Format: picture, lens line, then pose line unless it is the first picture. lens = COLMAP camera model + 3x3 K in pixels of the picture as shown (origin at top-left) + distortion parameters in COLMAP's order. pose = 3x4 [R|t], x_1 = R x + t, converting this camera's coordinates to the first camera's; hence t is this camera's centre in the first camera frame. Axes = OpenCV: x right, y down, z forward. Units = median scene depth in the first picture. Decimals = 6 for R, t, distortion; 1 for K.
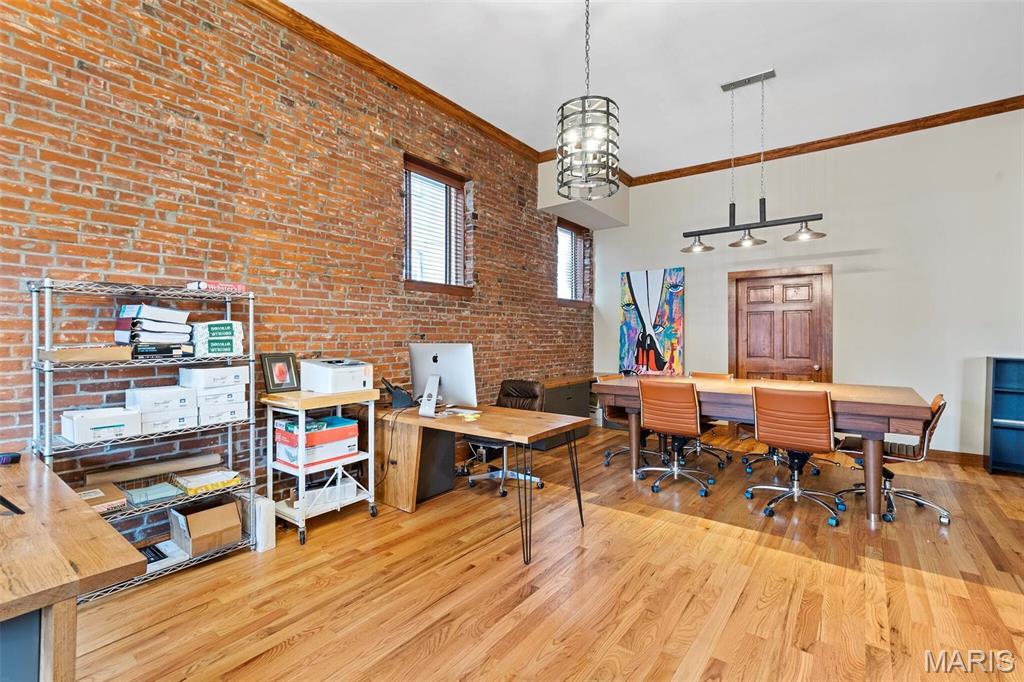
lens RADIAL K [[465.7, 0, 513.6], [0, 465.7, 334.5], [0, 0, 1]] dist [0.017849, -0.006041]
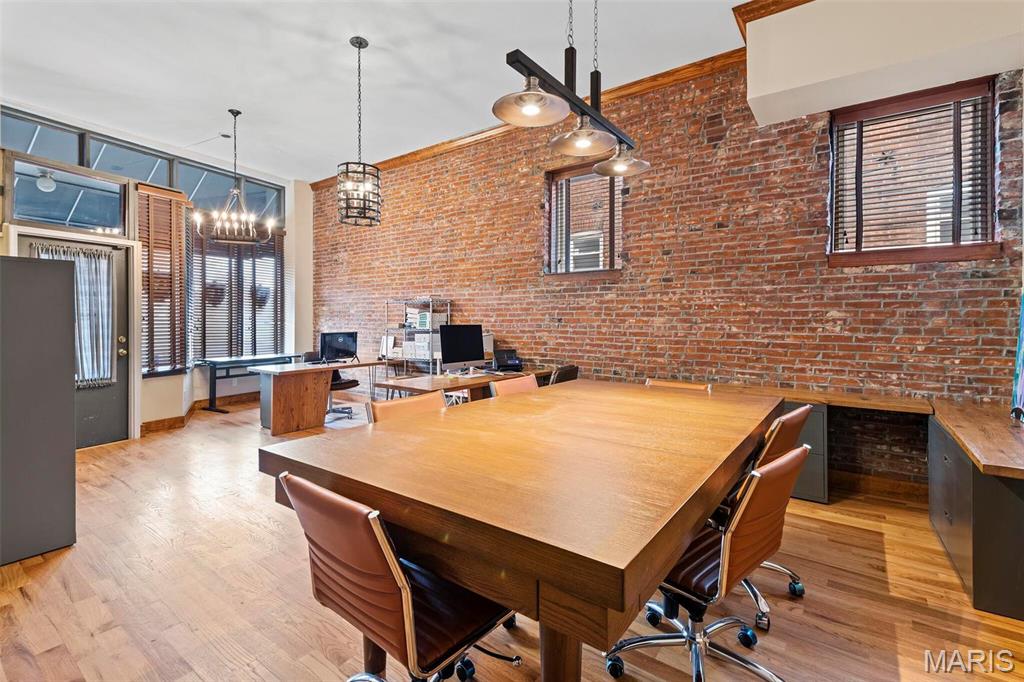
lens RADIAL K [[465.7, 0, 505.2], [0, 465.7, 319.2], [0, 0, 1]] dist [0.017849, -0.006041]
pose [[-0.009757, -0.003130, -0.999947, 1.072274], [0.001054, 0.999995, -0.003140, 0.005676], [0.999952, -0.001085, -0.009754, 0.966180]]
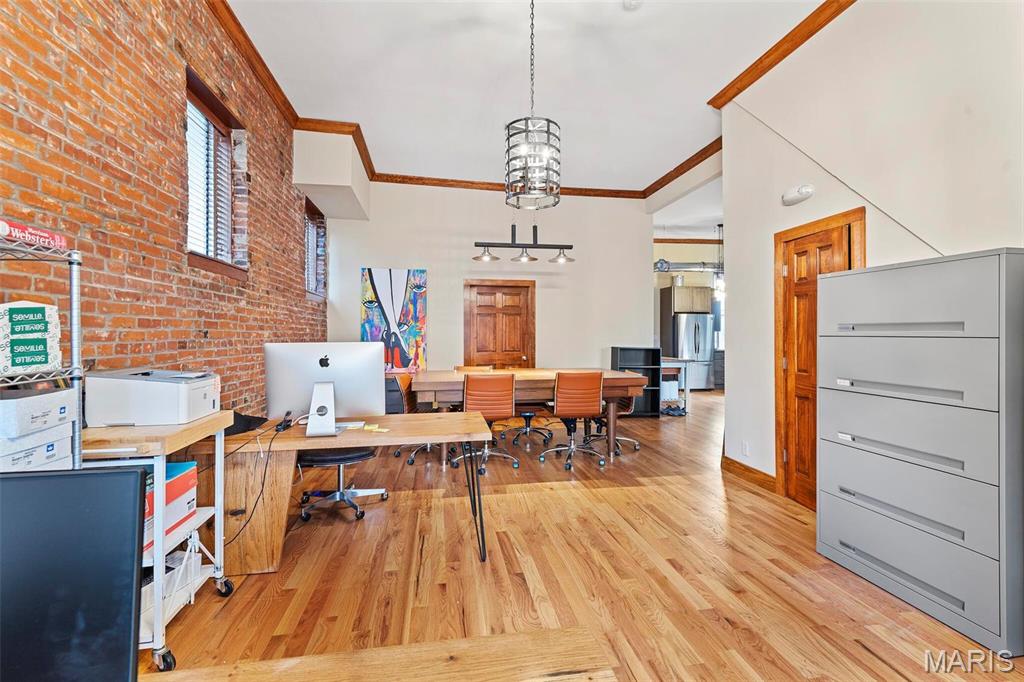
lens RADIAL K [[465.7, 0, 526.6], [0, 465.7, 333.3], [0, 0, 1]] dist [0.017849, -0.006041]
pose [[0.667051, 0.001260, 0.745011, -0.443138], [-0.001655, 0.999999, -0.000210, 0.002547], [-0.745010, -0.001093, 0.667052, 0.180111]]
